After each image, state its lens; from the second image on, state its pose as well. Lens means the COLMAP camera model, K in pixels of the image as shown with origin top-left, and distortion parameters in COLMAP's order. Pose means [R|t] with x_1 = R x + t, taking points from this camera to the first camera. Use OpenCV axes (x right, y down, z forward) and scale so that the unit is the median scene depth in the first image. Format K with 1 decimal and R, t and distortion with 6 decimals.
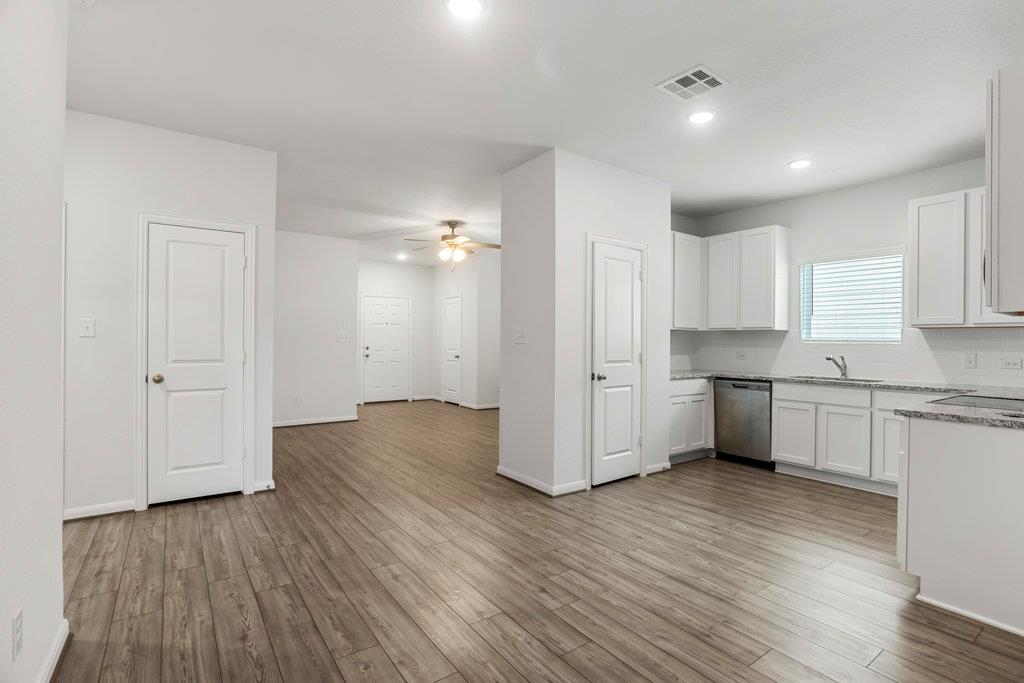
lens RADIAL K [[487.1, 0, 510.3], [0, 487.1, 338.6], [0, 0, 1]] dist [-0.053067, 0.022128]
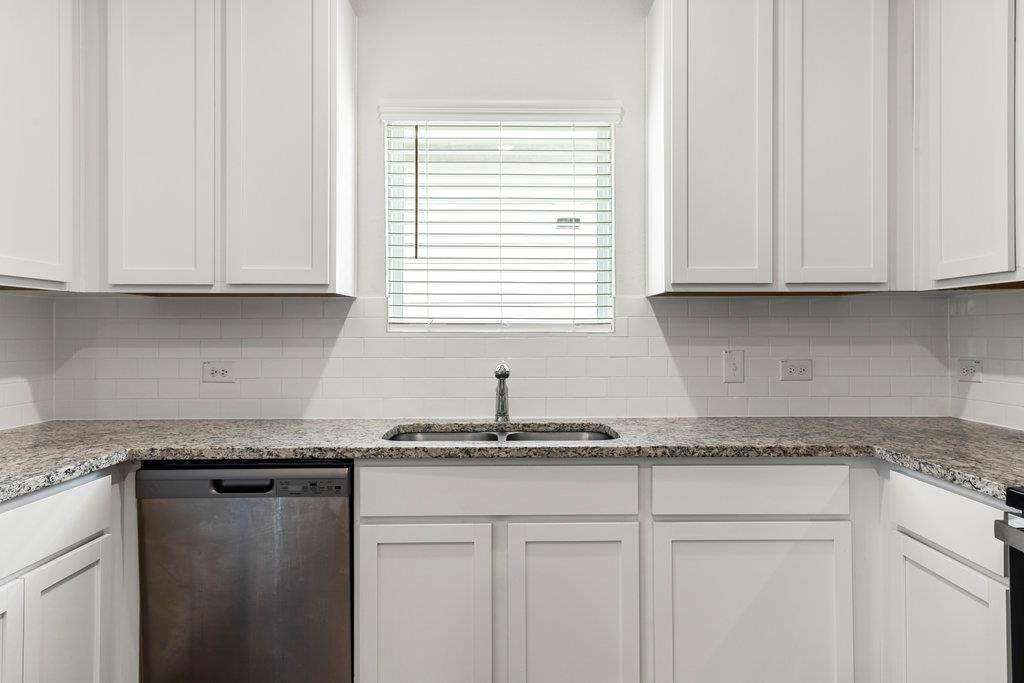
lens RADIAL K [[674.1, 0, 510.6], [0, 674.1, 325.6], [0, 0, 1]] dist [0.008853, 0.001701]
pose [[0.562355, -0.001142, 0.826895, 0.249205], [0.002268, 0.999997, -0.000161, 0.004968], [-0.826893, 0.001966, 0.562356, 0.676959]]
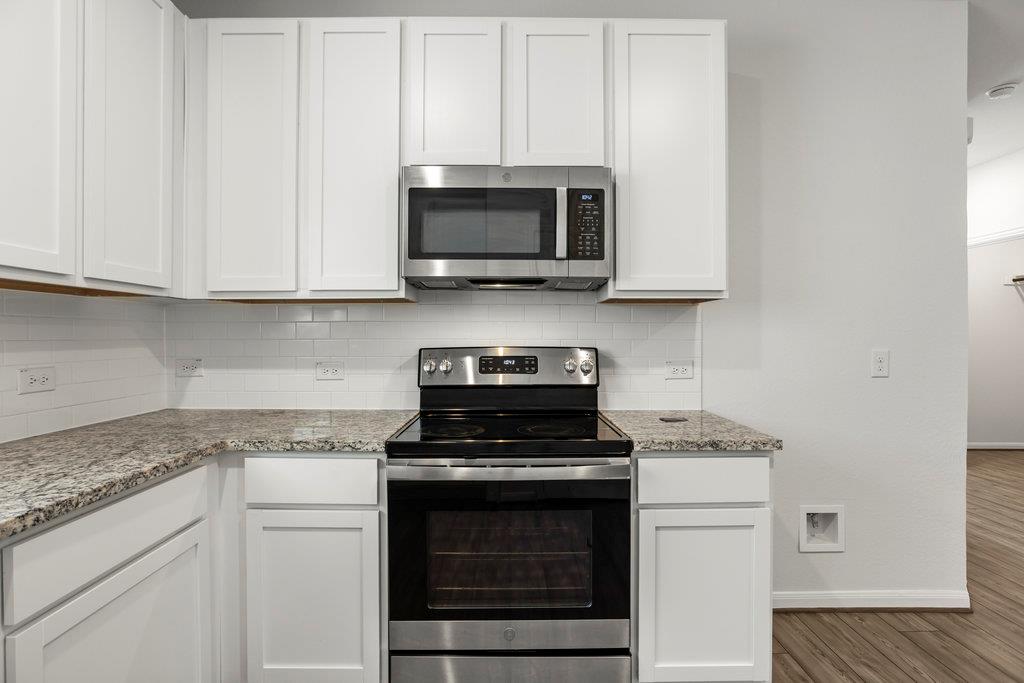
lens RADIAL K [[487.1, 0, 510.3], [0, 487.1, 338.6], [0, 0, 1]] dist [-0.053067, 0.022128]
pose [[-0.829313, -0.011508, 0.558666, 0.385641], [-0.011115, 0.999930, 0.004099, 0.008317], [-0.558674, -0.002810, -0.829383, 0.885512]]
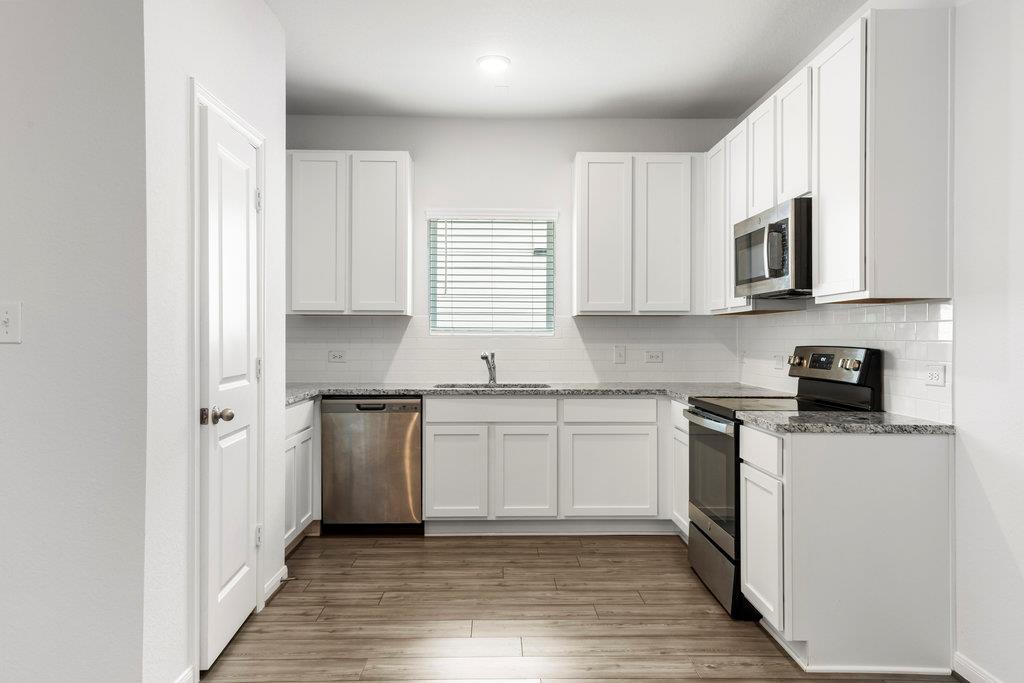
lens RADIAL K [[729.1, 0, 503.8], [0, 729.1, 330.2], [0, 0, 1]] dist [0.031129, 0.000234]
pose [[0.557990, -0.001417, 0.829847, -0.197439], [-0.001972, 0.999993, 0.003034, -0.000971], [-0.829845, -0.003329, 0.557983, 0.368290]]
